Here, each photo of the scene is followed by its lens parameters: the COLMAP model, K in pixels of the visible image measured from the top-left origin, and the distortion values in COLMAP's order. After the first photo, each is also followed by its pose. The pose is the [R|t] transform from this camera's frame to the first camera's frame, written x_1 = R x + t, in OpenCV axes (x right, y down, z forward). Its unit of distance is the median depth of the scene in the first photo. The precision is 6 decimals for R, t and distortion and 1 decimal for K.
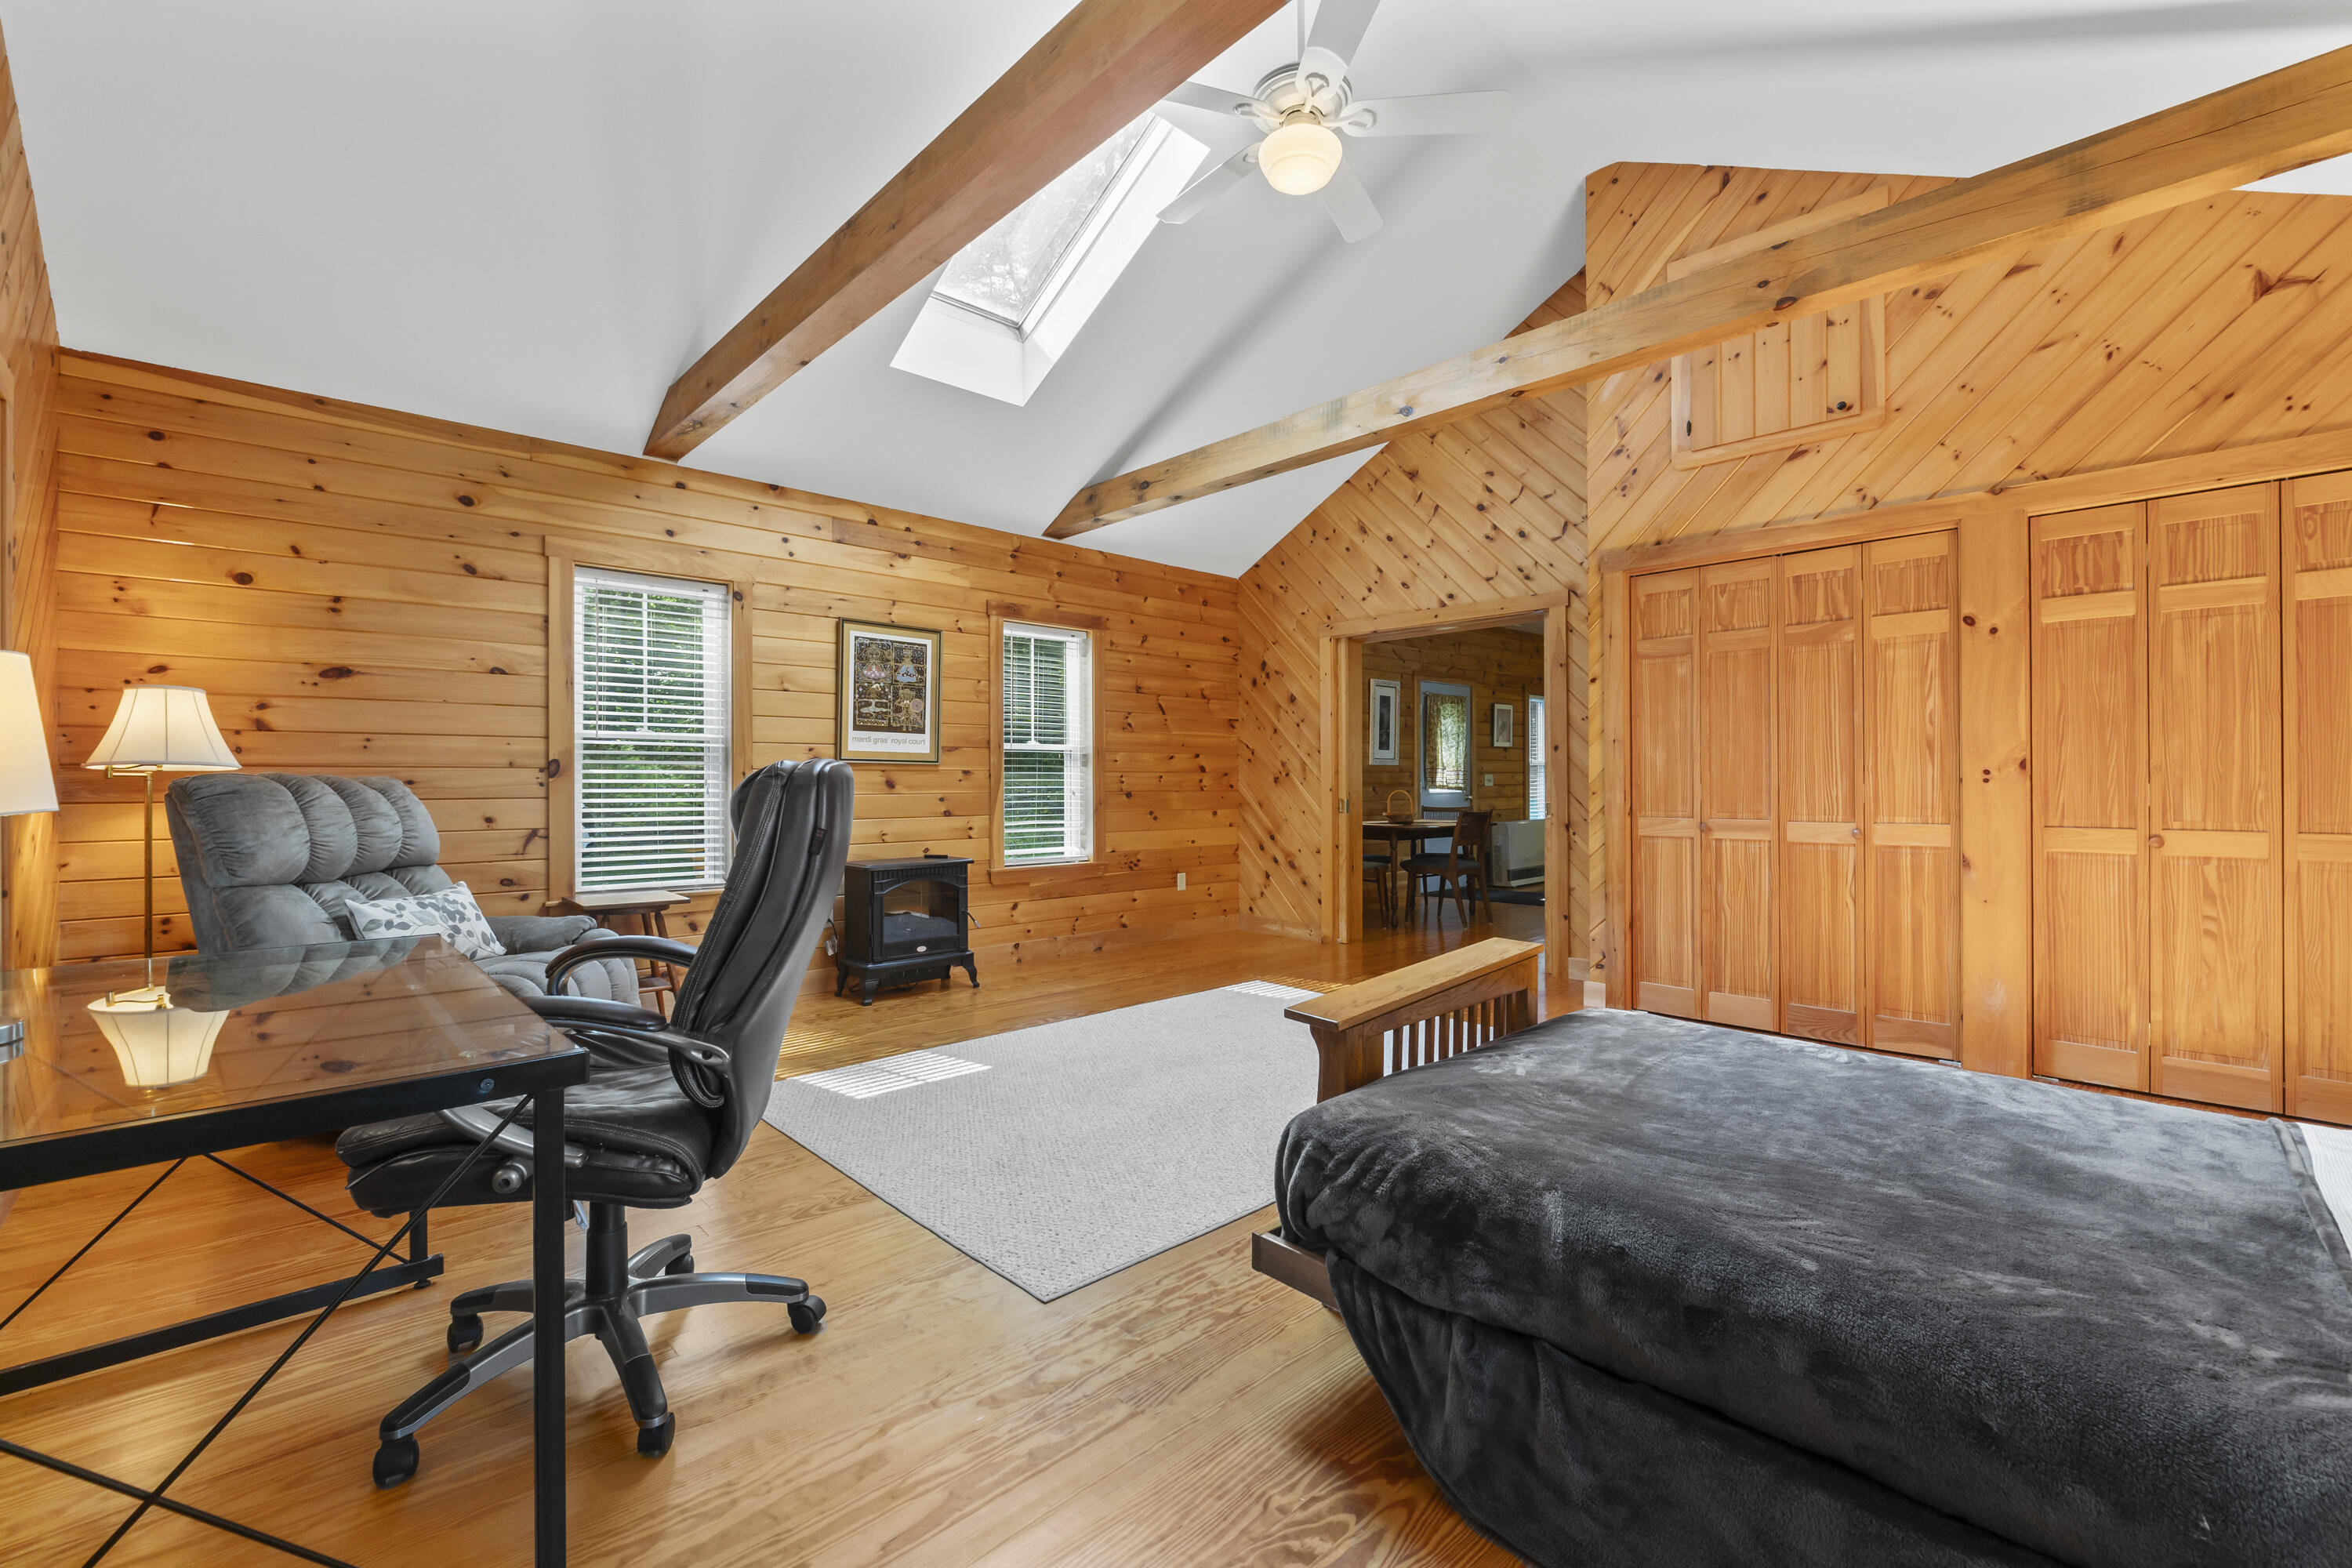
lens RADIAL K [[989.9, 0, 1176.0], [0, 989.9, 784.0], [0, 0, 1]] dist [-0.000193, -0.000427]
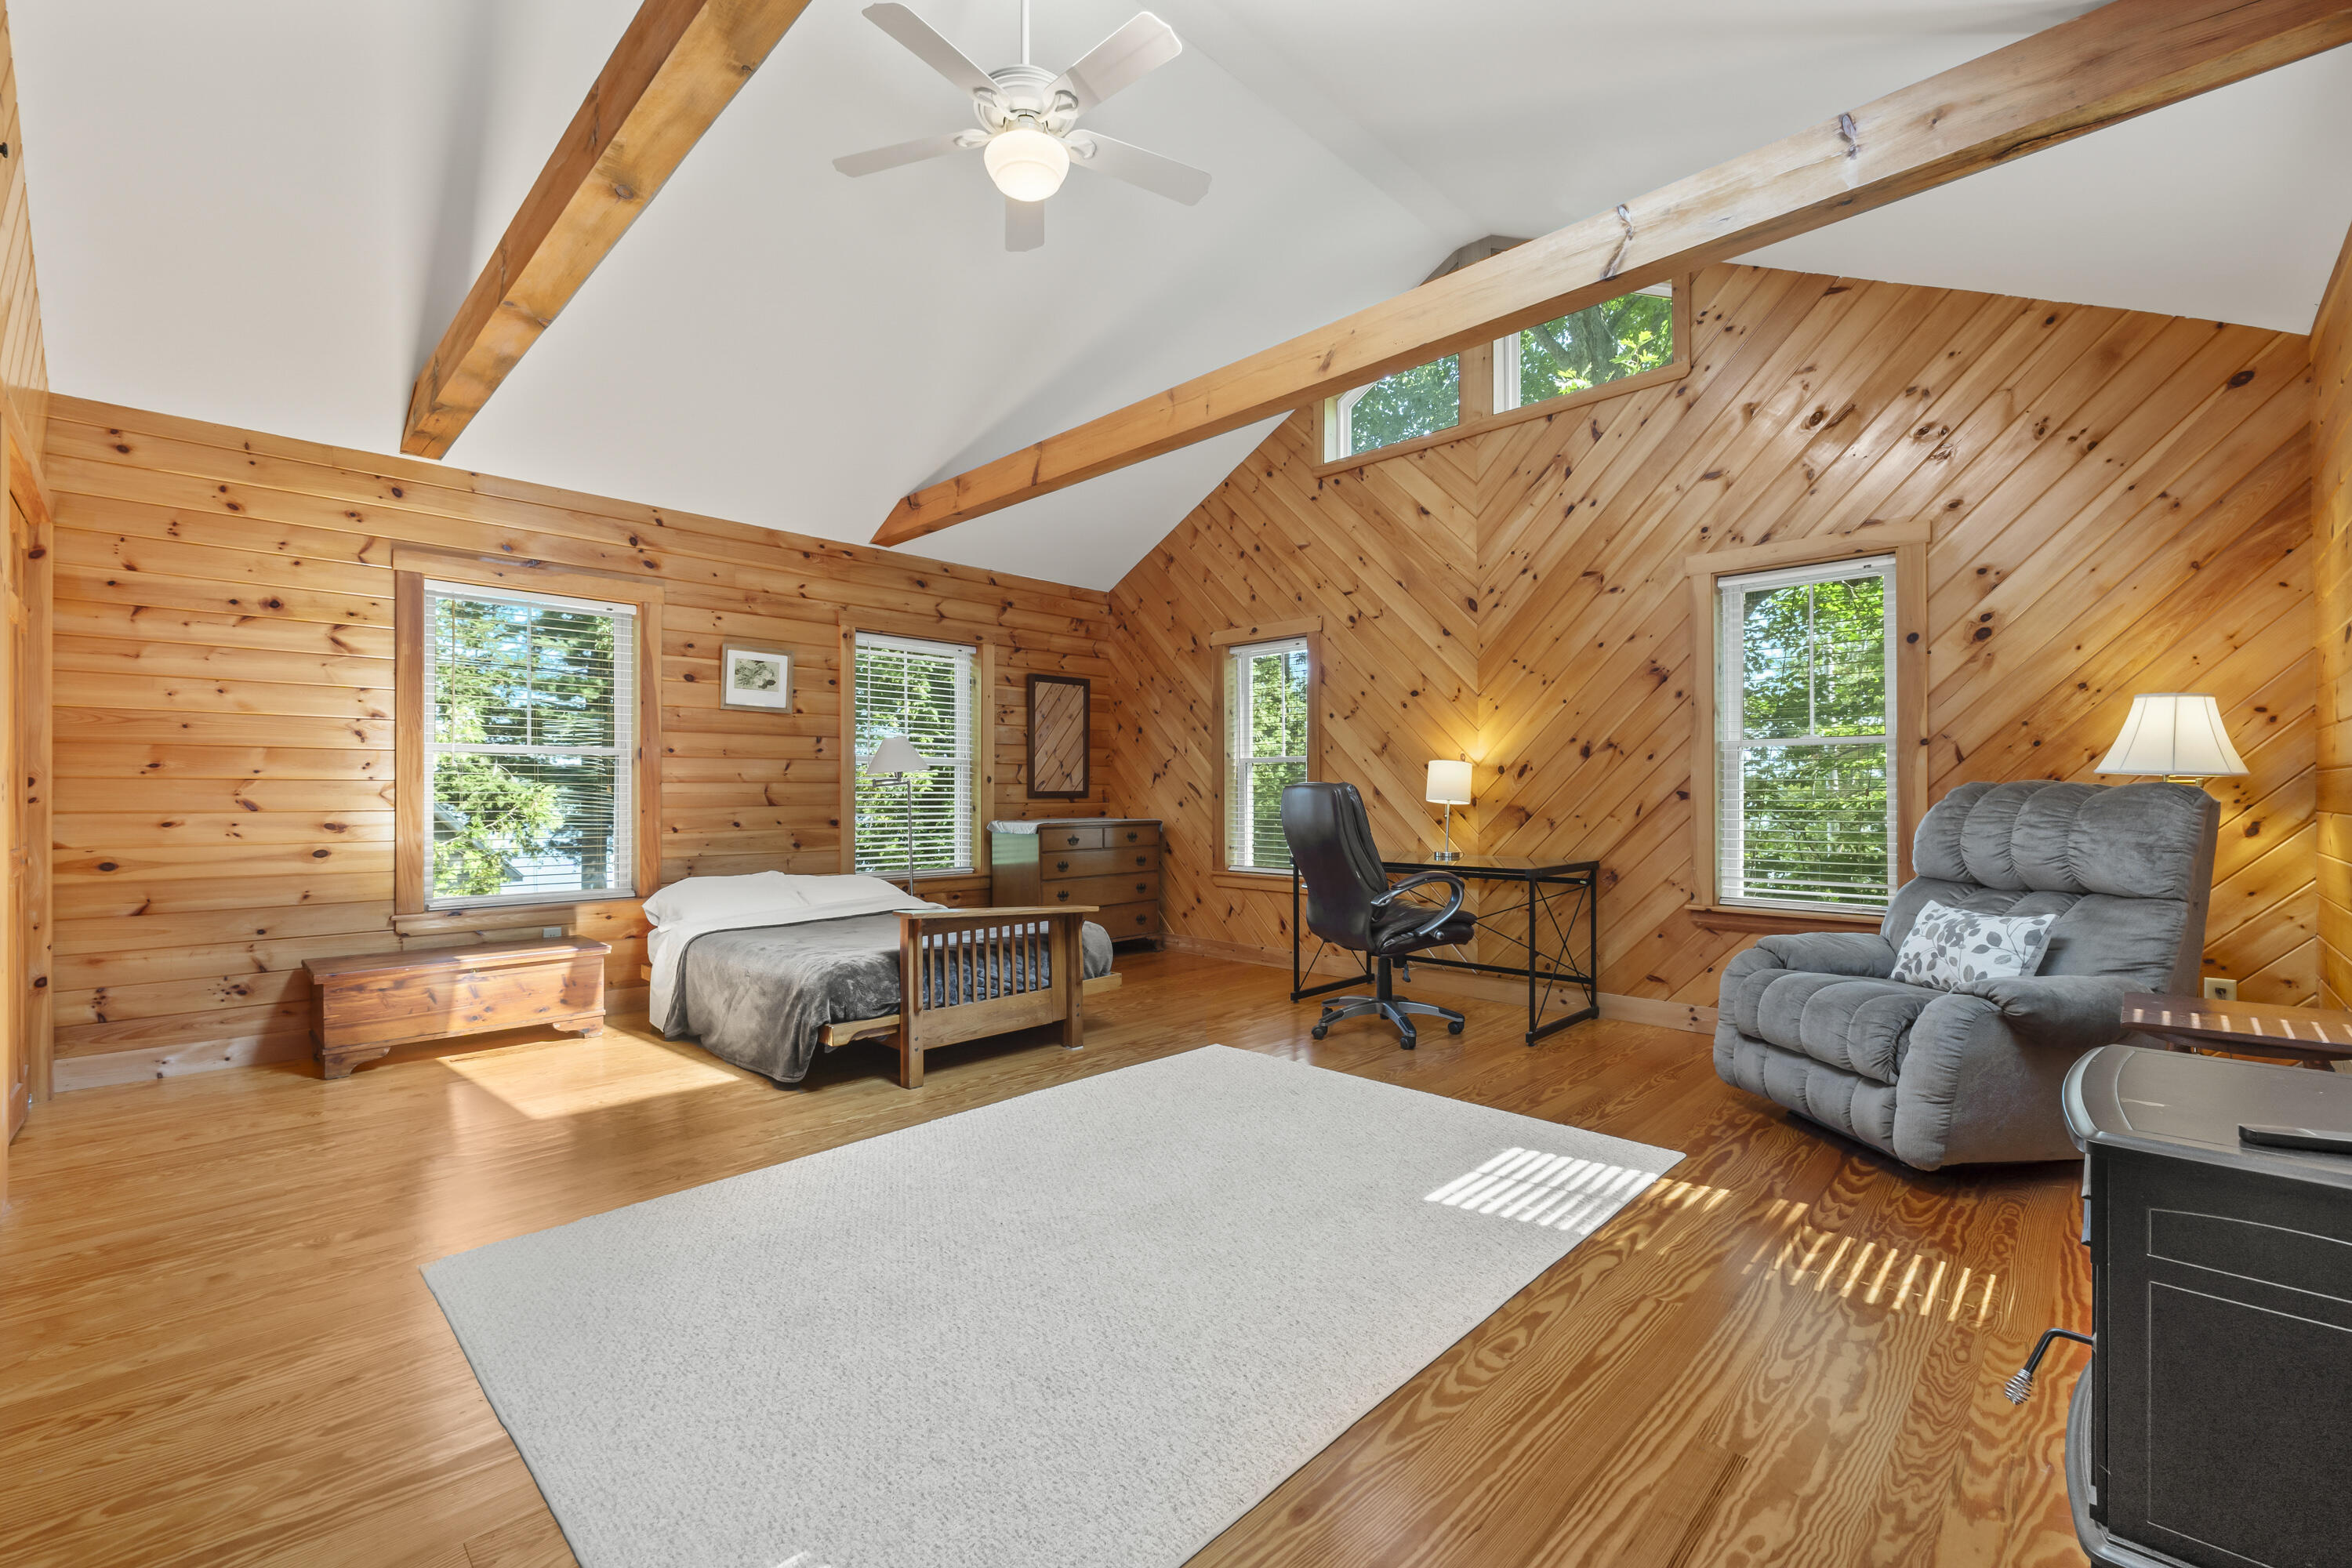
lens RADIAL K [[989.9, 0, 1176.0], [0, 989.9, 784.0], [0, 0, 1]] dist [-0.000193, -0.000427]
pose [[-0.999191, 0.005073, -0.039899, 0.011341], [0.005355, 0.999961, -0.006958, -0.003193], [0.039862, -0.007166, -0.999179, 1.125502]]
